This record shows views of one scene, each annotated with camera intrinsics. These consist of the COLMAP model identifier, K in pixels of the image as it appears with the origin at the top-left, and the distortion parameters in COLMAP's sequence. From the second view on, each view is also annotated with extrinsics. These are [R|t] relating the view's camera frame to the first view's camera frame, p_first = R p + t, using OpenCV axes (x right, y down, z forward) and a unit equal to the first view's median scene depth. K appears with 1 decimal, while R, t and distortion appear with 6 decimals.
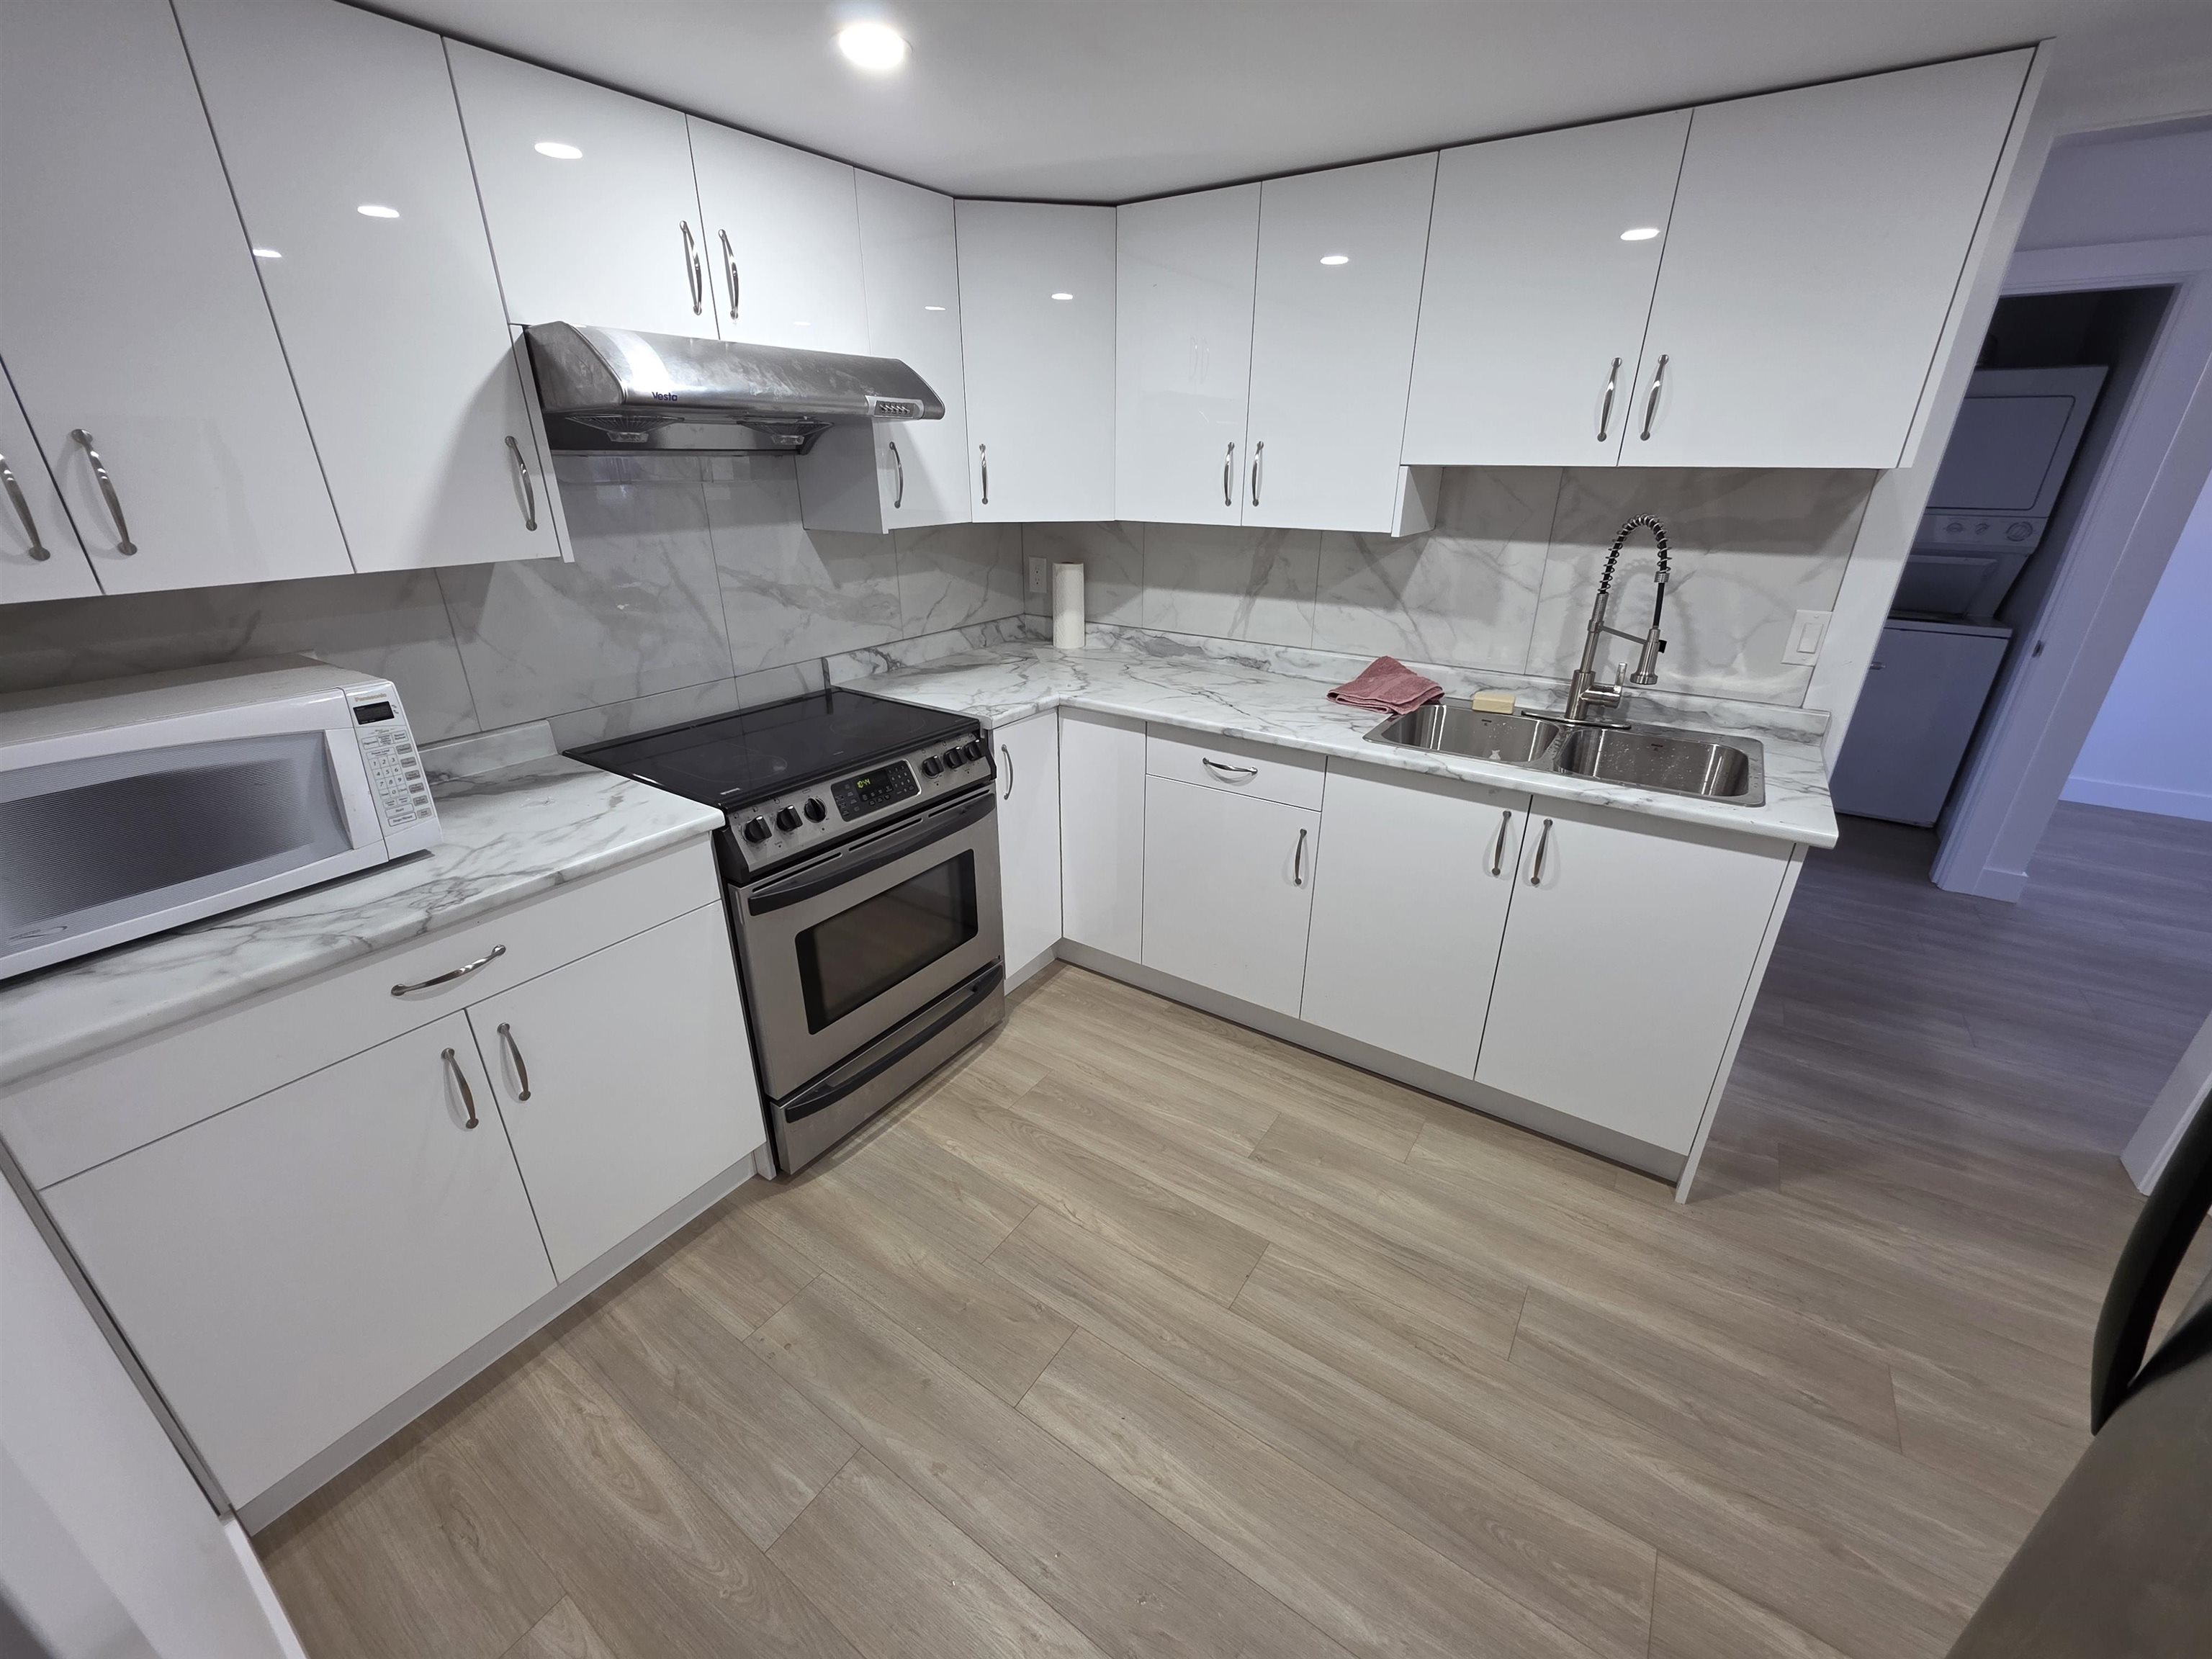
lens RADIAL K [[884.6, 0, 1106.0], [0, 884.6, 829.5], [0, 0, 1]] dist [0.002233, 0.000548]
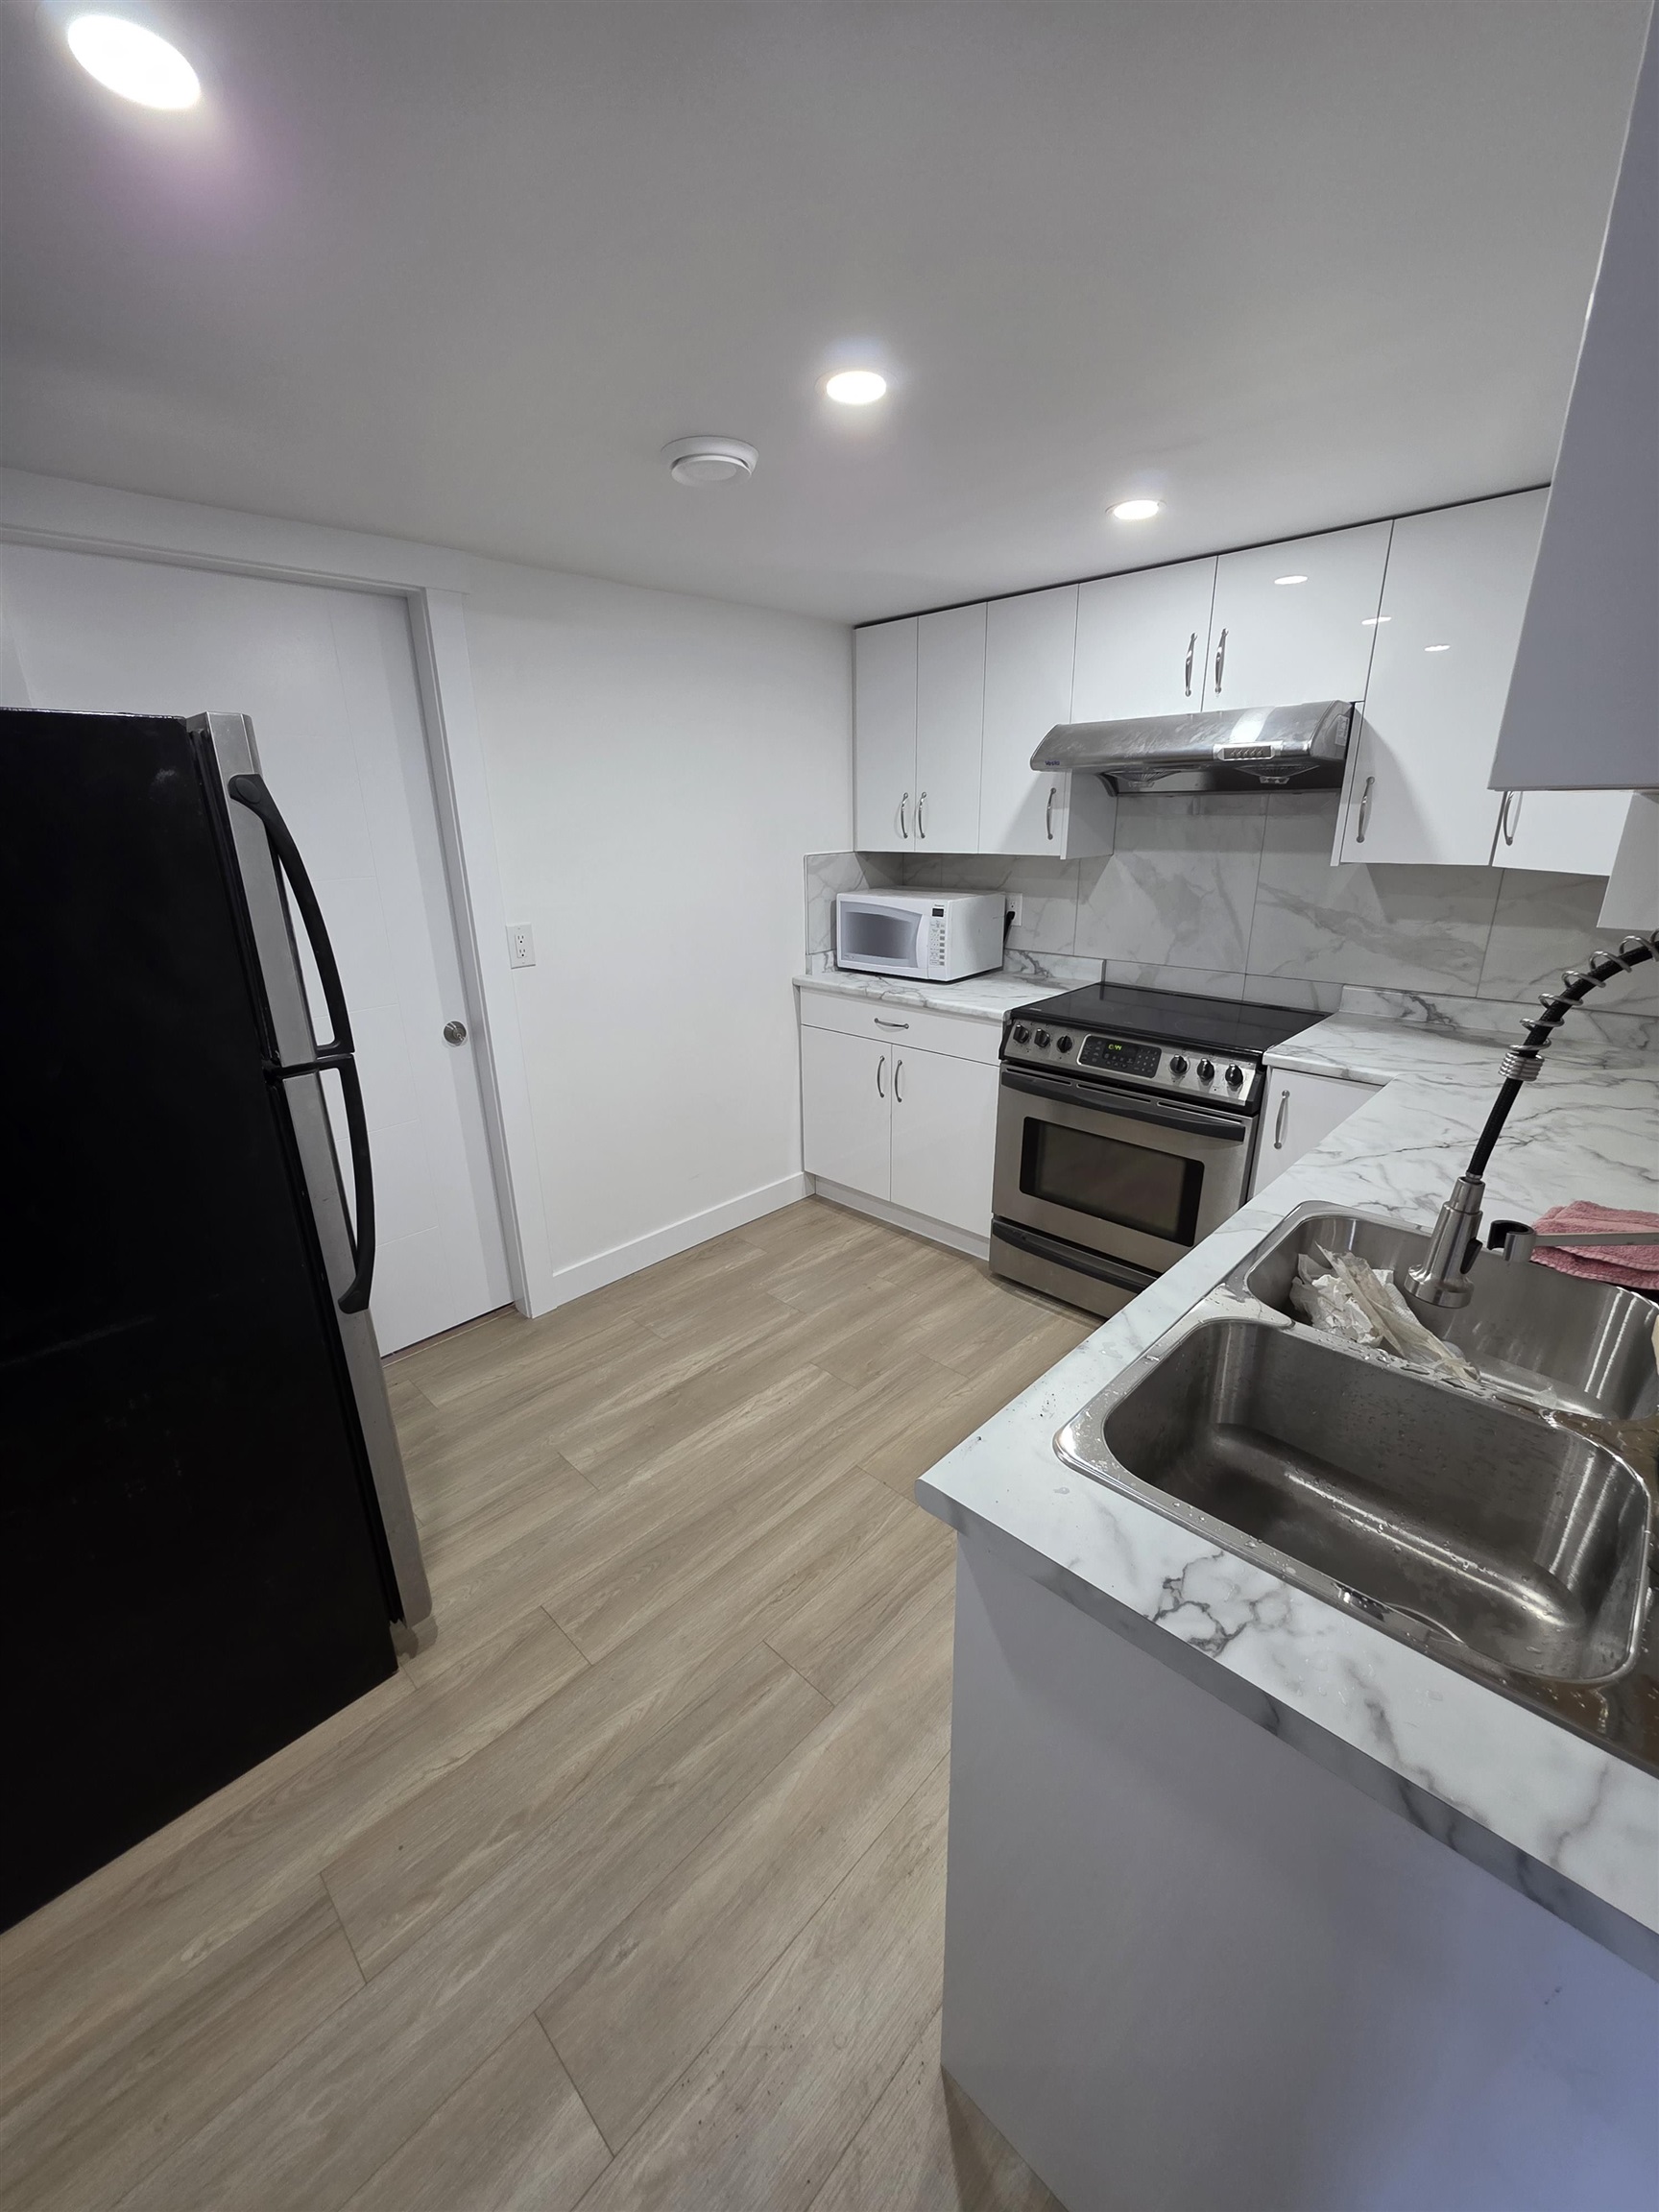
lens RADIAL K [[884.6, 0, 829.5], [0, 884.6, 1106.0], [0, 0, 1]] dist [0.002233, 0.000548]
pose [[-0.174951, 0.313457, -0.933347, 1.140809], [-0.369202, 0.857909, 0.357326, -0.319681], [0.912733, 0.407108, -0.034363, 0.799802]]
